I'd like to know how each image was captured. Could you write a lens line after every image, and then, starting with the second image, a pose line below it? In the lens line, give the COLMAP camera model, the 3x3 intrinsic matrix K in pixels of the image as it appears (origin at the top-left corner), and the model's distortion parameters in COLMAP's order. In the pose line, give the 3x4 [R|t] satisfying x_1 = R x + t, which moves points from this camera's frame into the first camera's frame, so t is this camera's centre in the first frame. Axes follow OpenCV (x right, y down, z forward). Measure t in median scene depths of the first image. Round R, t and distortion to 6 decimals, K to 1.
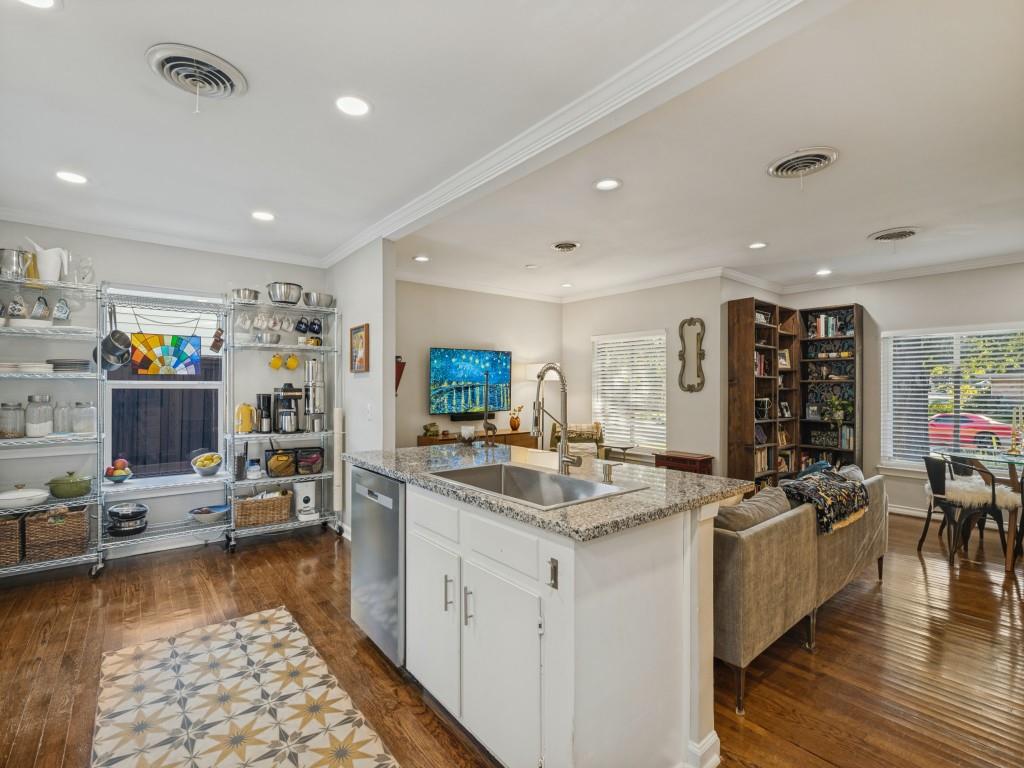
lens RADIAL K [[475.6, 0, 509.9], [0, 475.6, 389.6], [0, 0, 1]] dist [-0.016858, -0.000693]
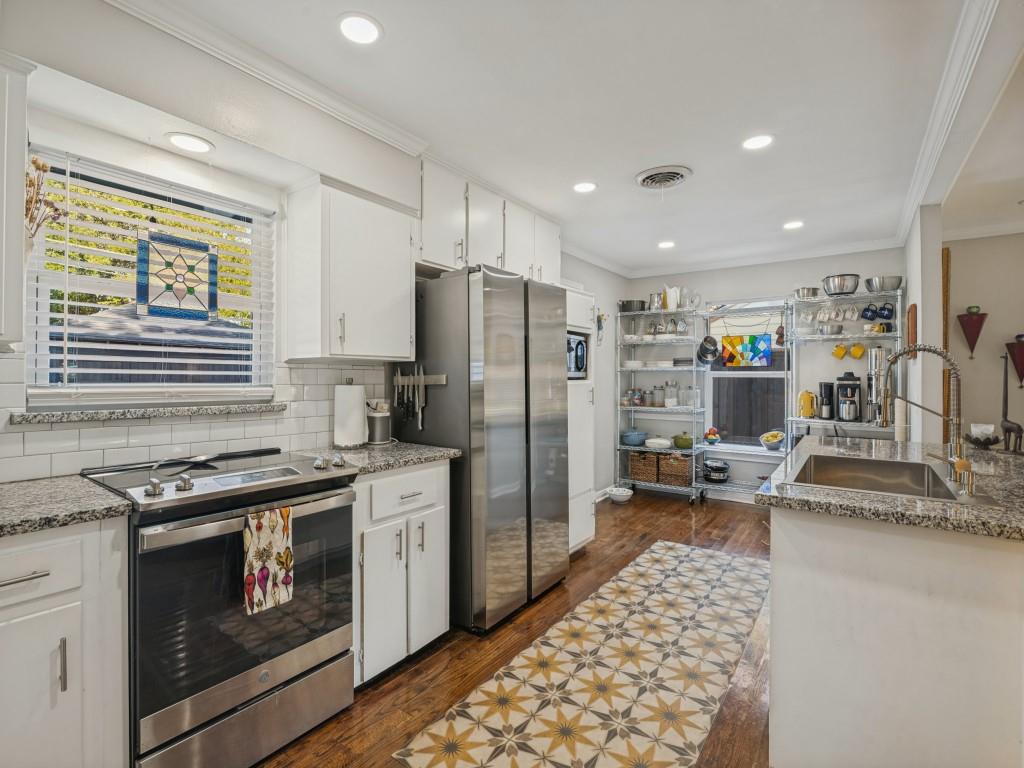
lens RADIAL K [[475.6, 0, 506.7], [0, 475.6, 377.4], [0, 0, 1]] dist [-0.016858, -0.000693]
pose [[0.262429, -0.000082, -0.964951, 0.351024], [-0.006260, 0.999979, -0.001787, 0.004858], [0.964931, 0.006510, 0.262423, 0.032397]]
